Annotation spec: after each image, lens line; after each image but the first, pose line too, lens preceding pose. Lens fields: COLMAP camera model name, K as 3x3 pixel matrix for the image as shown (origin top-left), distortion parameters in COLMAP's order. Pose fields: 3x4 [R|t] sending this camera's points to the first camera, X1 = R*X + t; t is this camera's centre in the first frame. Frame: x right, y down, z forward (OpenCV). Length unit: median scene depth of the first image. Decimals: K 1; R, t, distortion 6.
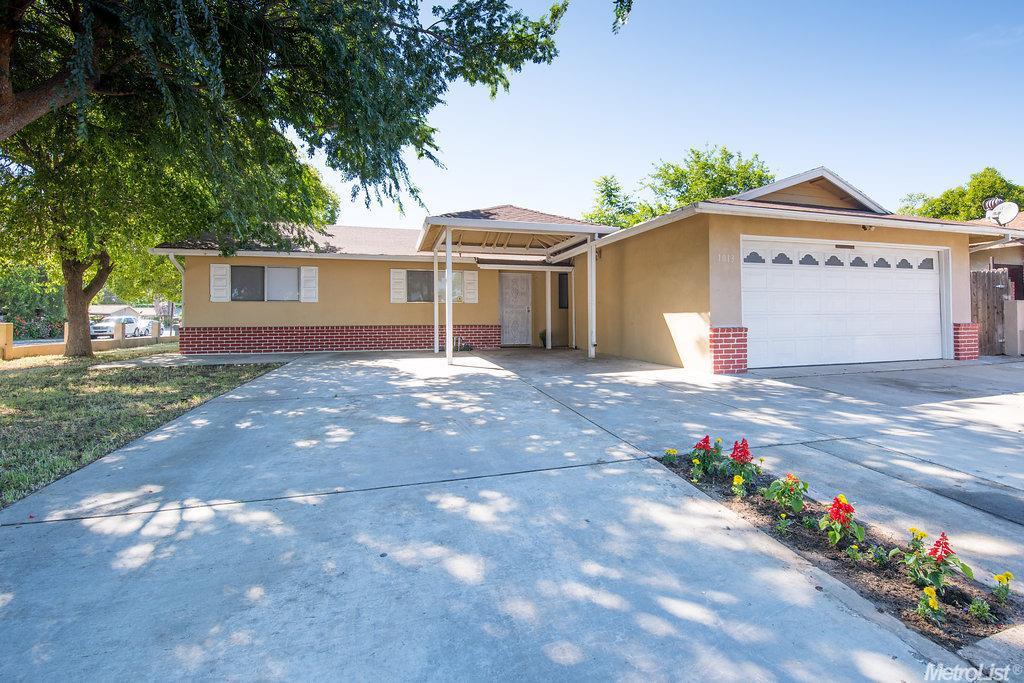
lens RADIAL K [[452.3, 0, 527.8], [0, 452.3, 323.9], [0, 0, 1]] dist [-0.011439, -0.005778]
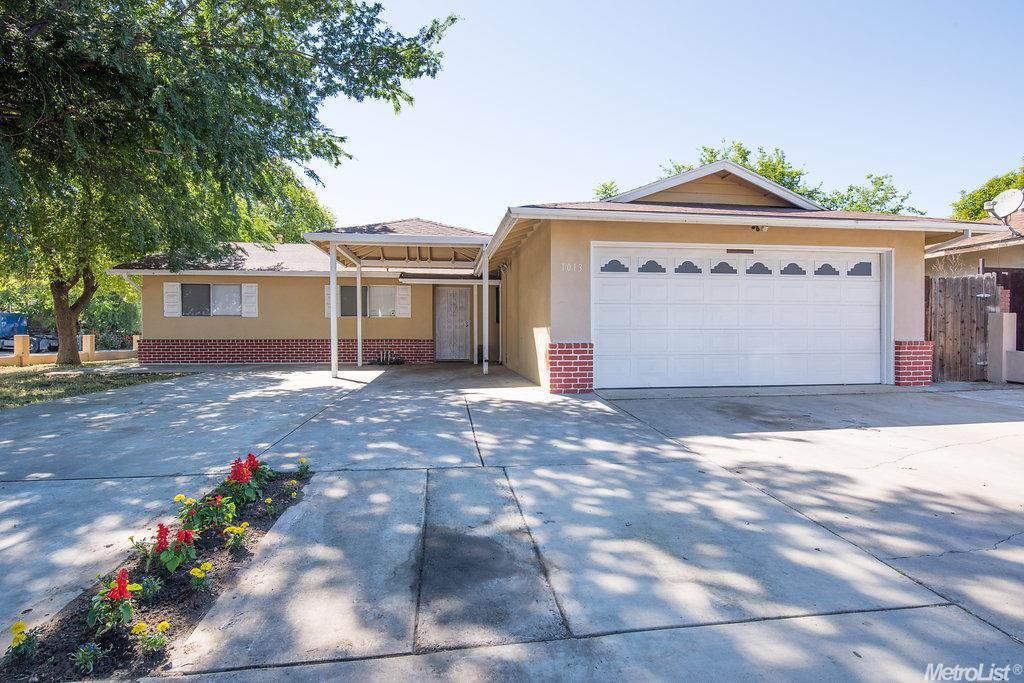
lens RADIAL K [[468.9, 0, 511.7], [0, 468.9, 338.0], [0, 0, 1]] dist [-0.020879, -0.000014]
pose [[0.983168, 0.006808, -0.182579, 0.408158], [-0.007628, 0.999964, -0.003788, 0.001524], [0.182547, 0.005117, 0.983184, 0.035368]]
